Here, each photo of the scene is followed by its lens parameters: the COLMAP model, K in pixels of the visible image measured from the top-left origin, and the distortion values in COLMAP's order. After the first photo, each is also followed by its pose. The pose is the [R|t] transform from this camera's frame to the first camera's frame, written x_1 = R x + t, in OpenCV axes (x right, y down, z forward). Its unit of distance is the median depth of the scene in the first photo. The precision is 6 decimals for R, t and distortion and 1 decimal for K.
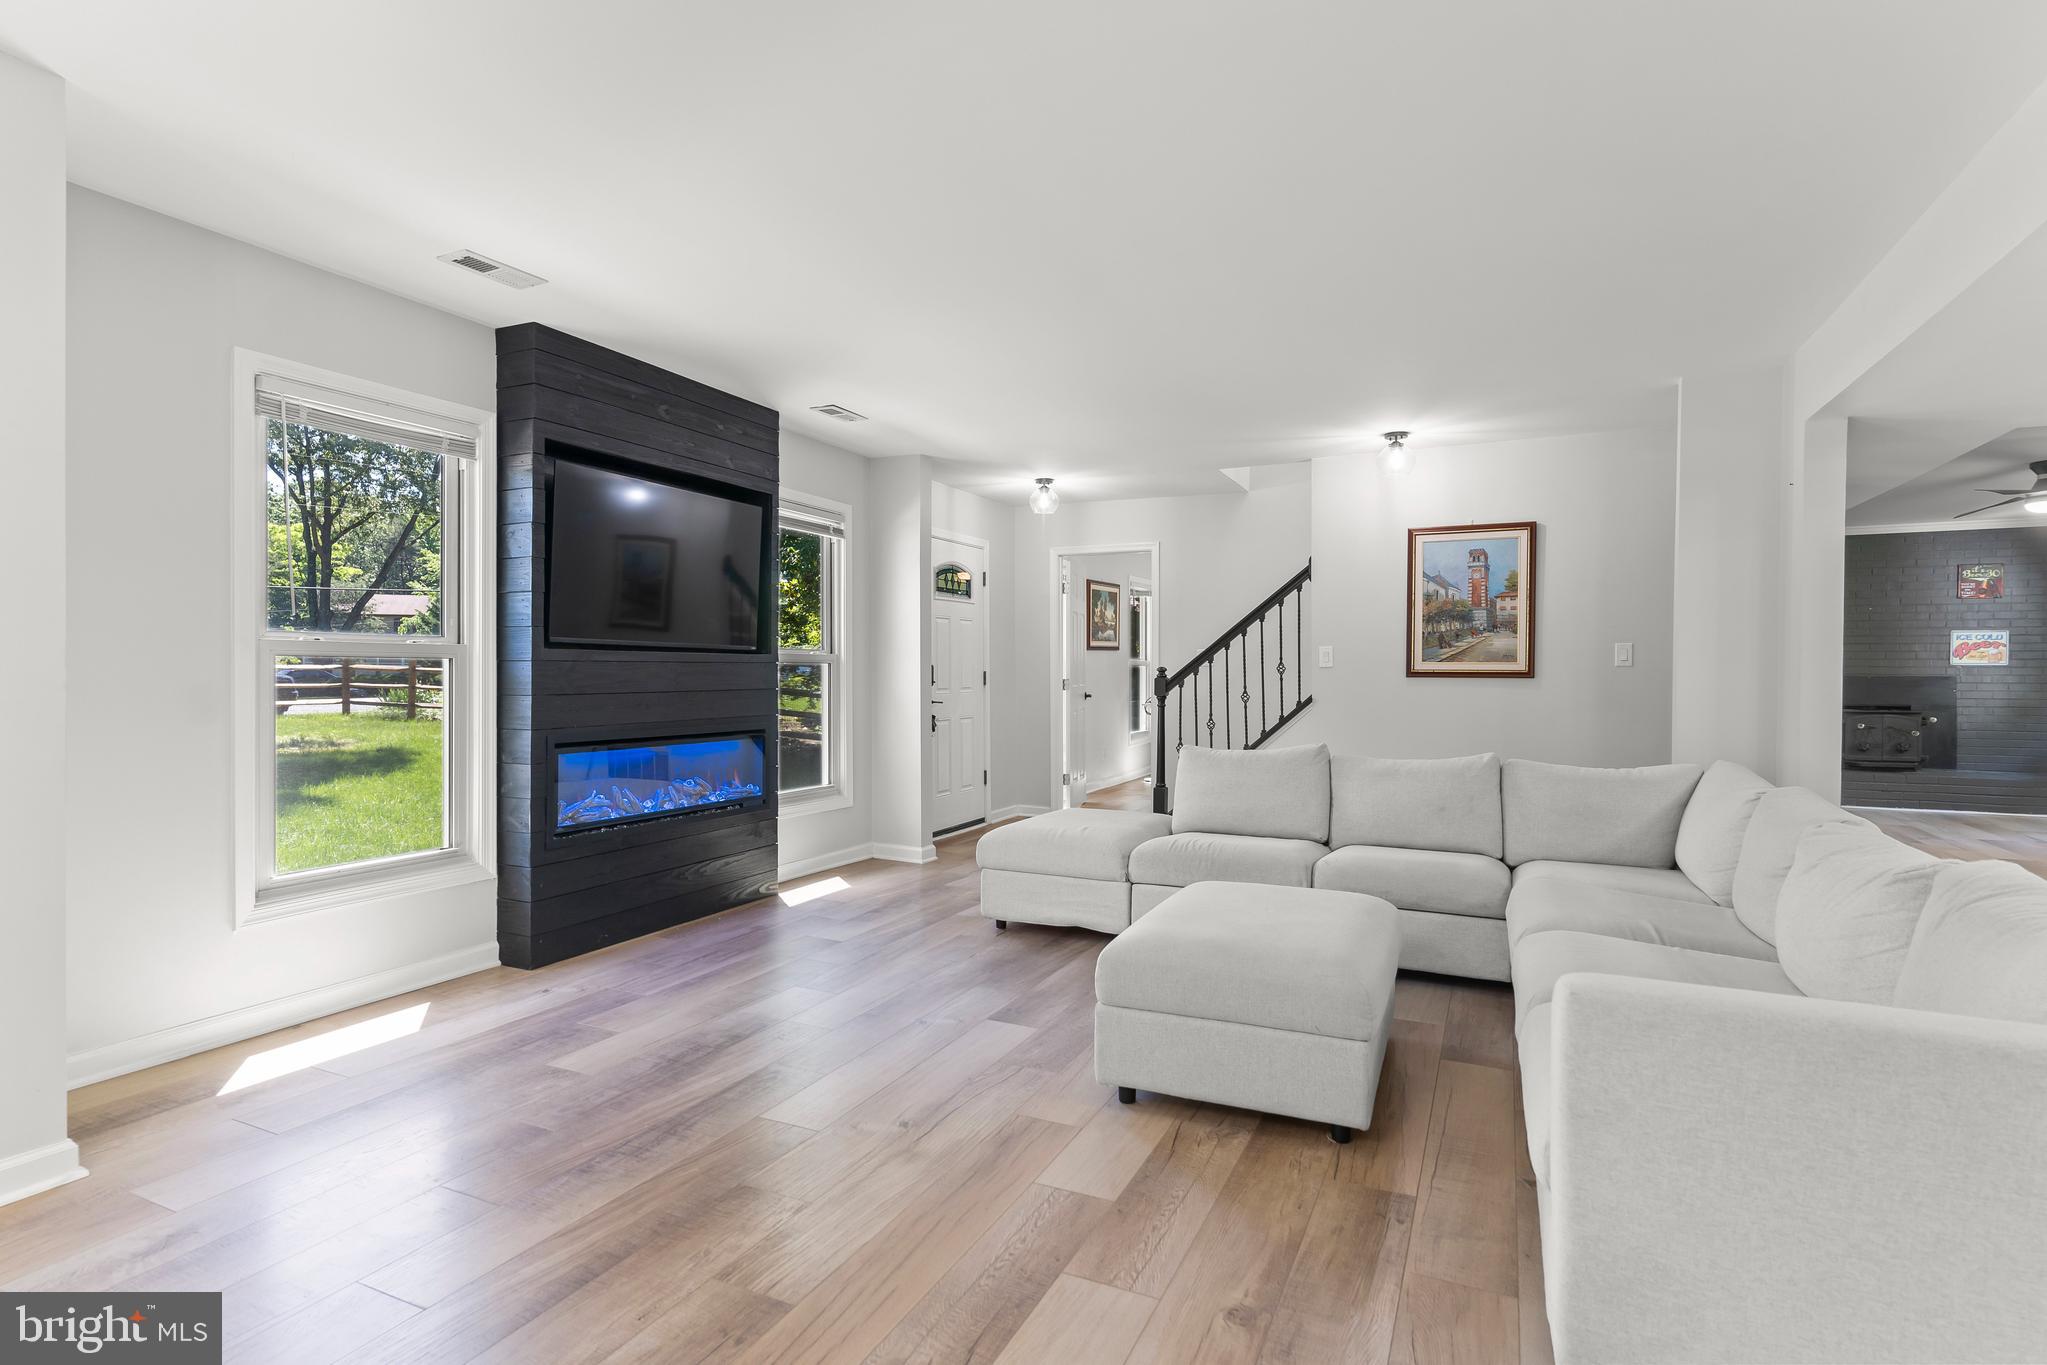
lens RADIAL K [[1045.6, 0, 1013.0], [0, 1045.6, 675.0], [0, 0, 1]] dist [0.004332, 0.000205]
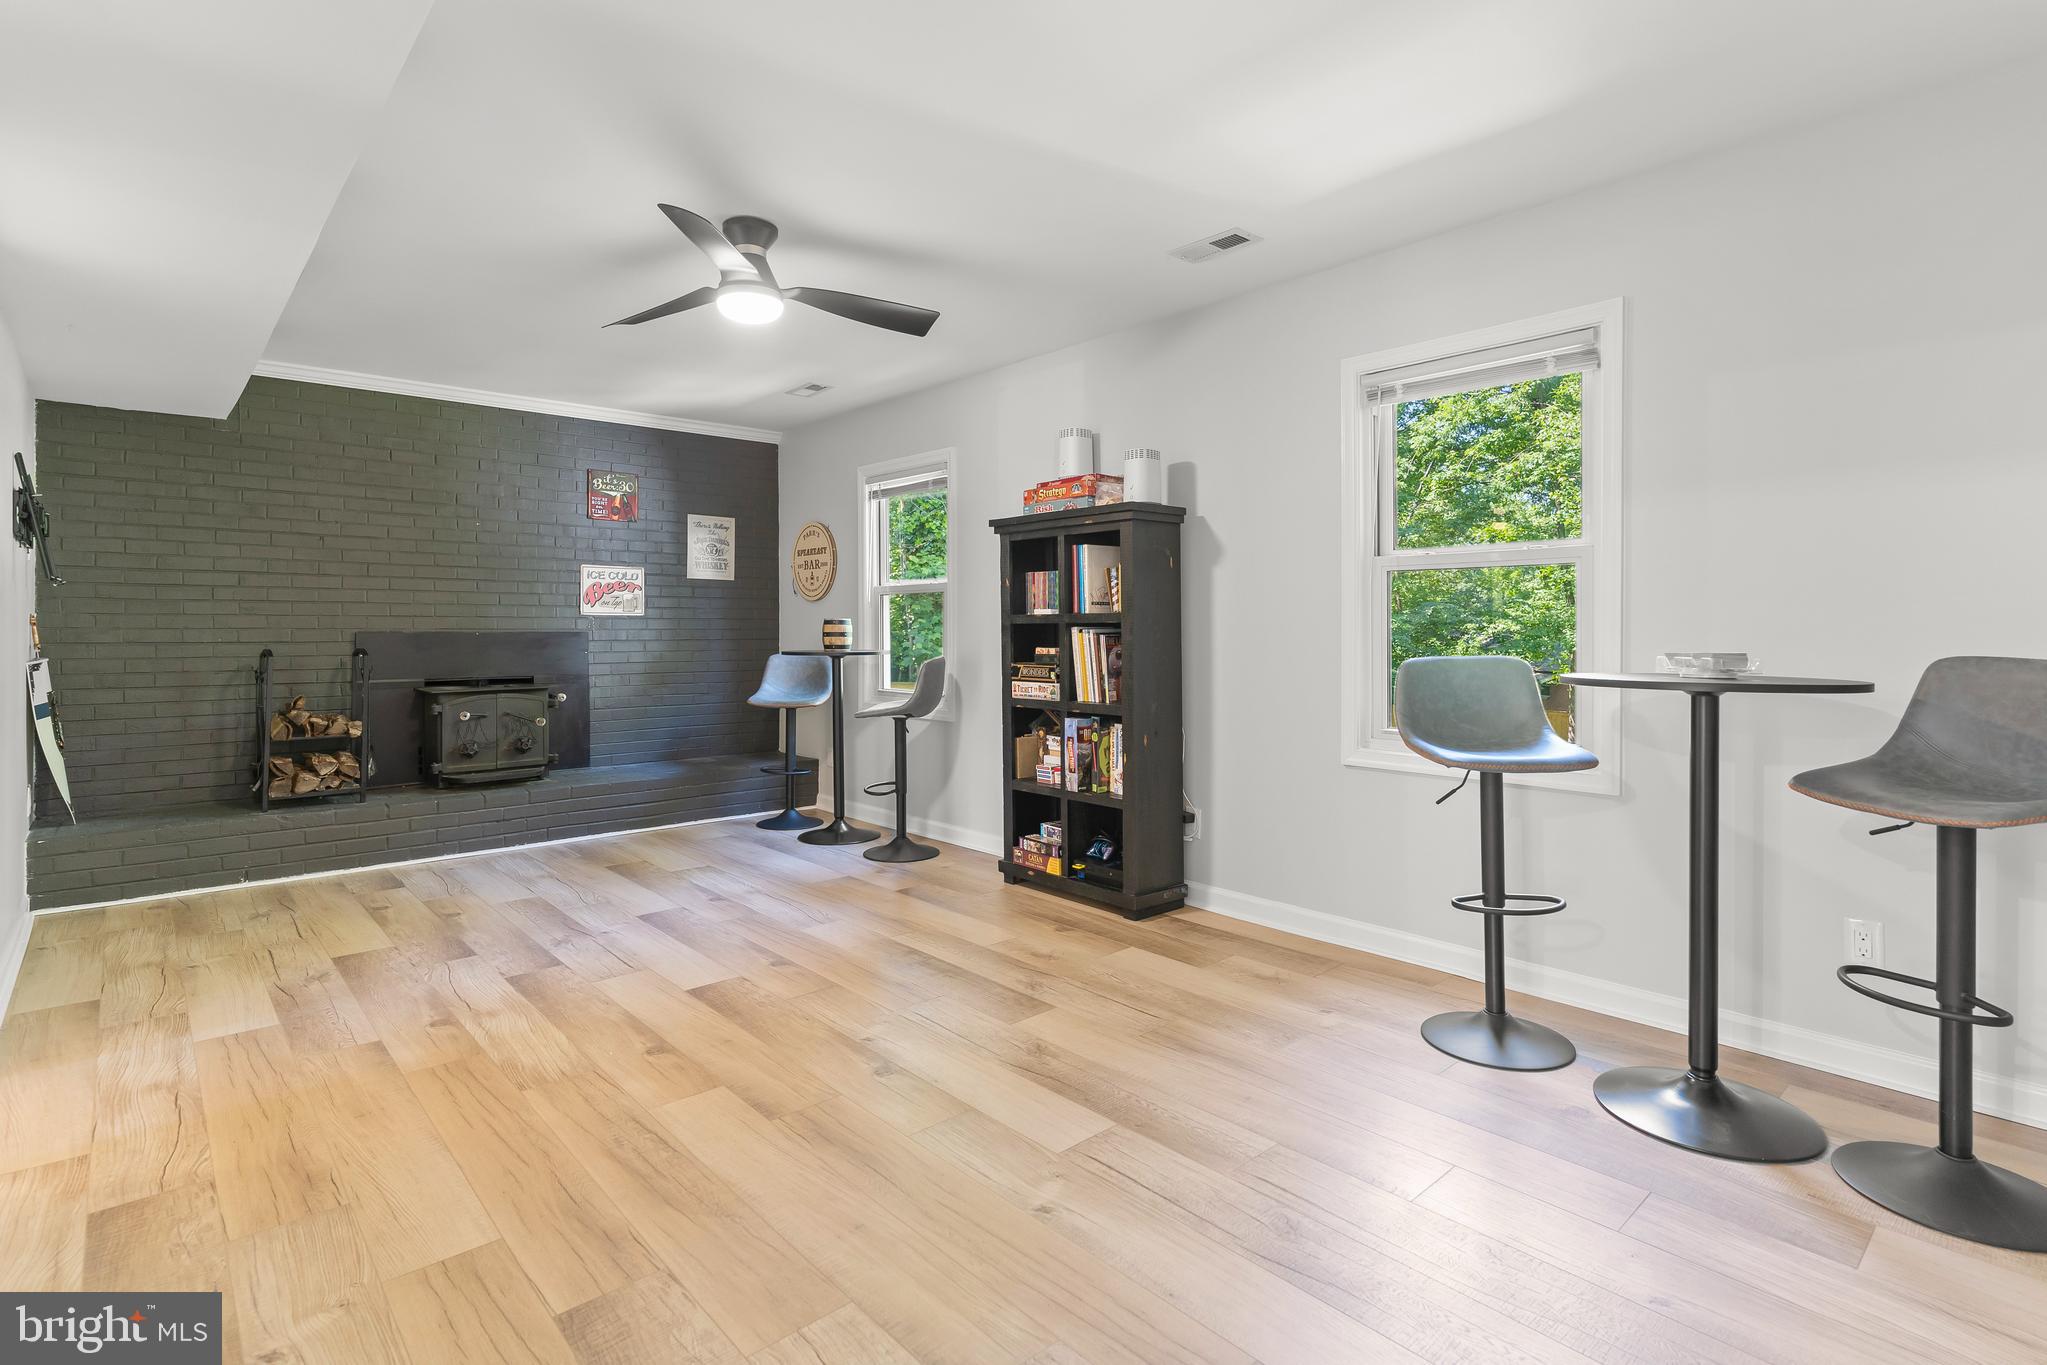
lens RADIAL K [[989.1, 0, 1006.6], [0, 989.1, 634.7], [0, 0, 1]] dist [-0.000228, 0.000015]
pose [[0.388613, -0.008292, 0.921364, 0.592781], [0.009842, 0.999940, 0.004848, 0.004264], [-0.921348, 0.007184, 0.388671, 0.718577]]
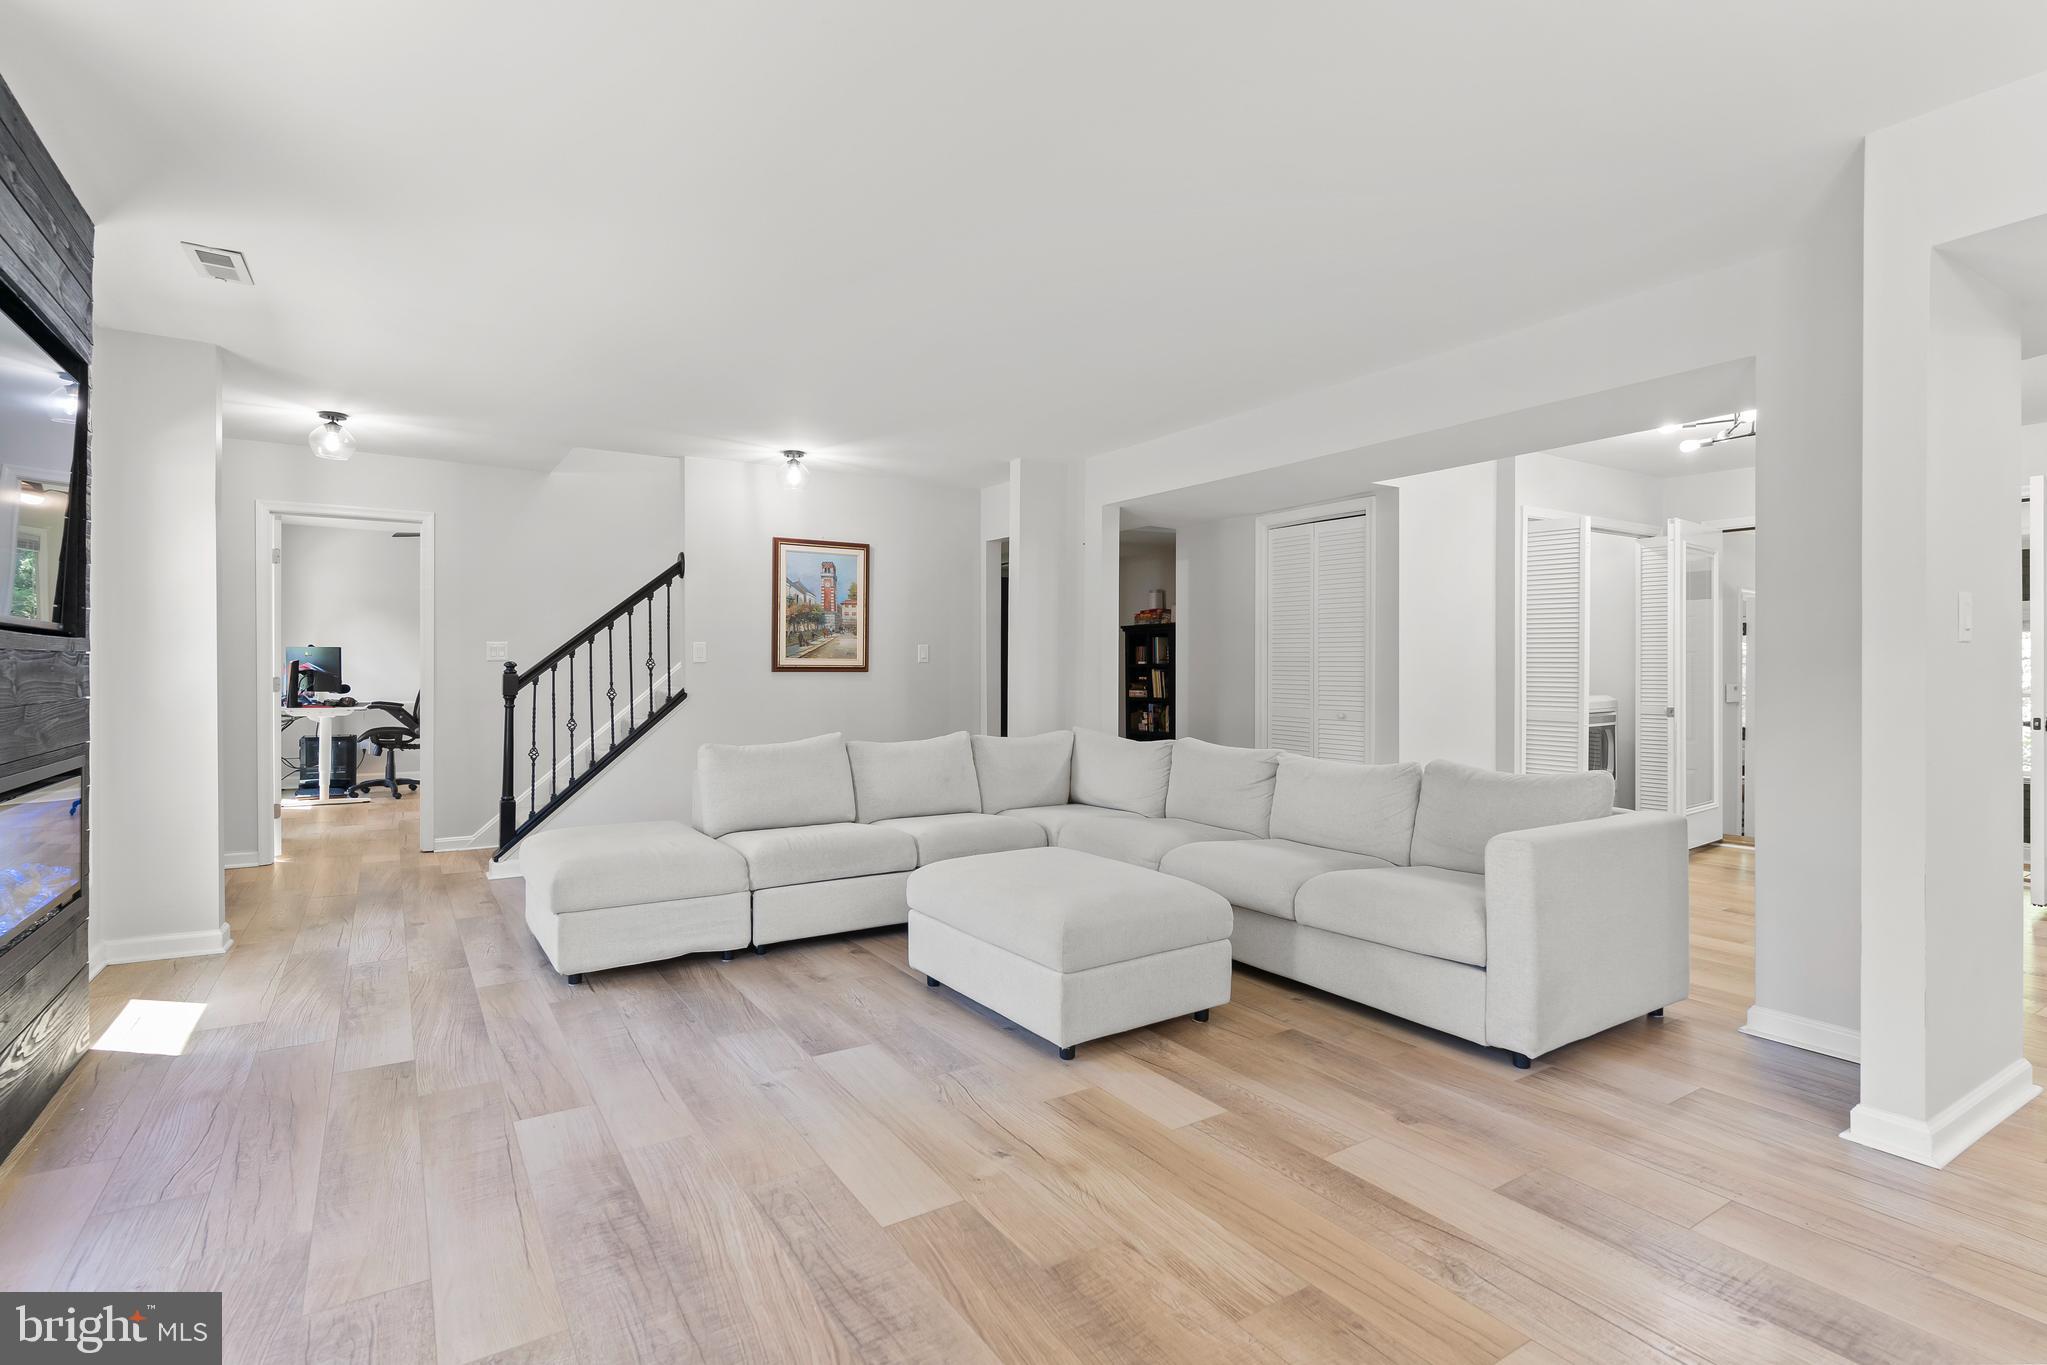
lens RADIAL K [[989.1, 0, 1014.8], [0, 989.1, 677.3], [0, 0, 1]] dist [-0.000228, 0.000015]
pose [[0.517567, -0.011444, 0.855566, -0.386630], [0.003910, 0.999932, 0.011010, -0.002606], [-0.855634, -0.002353, 0.517576, 0.243546]]
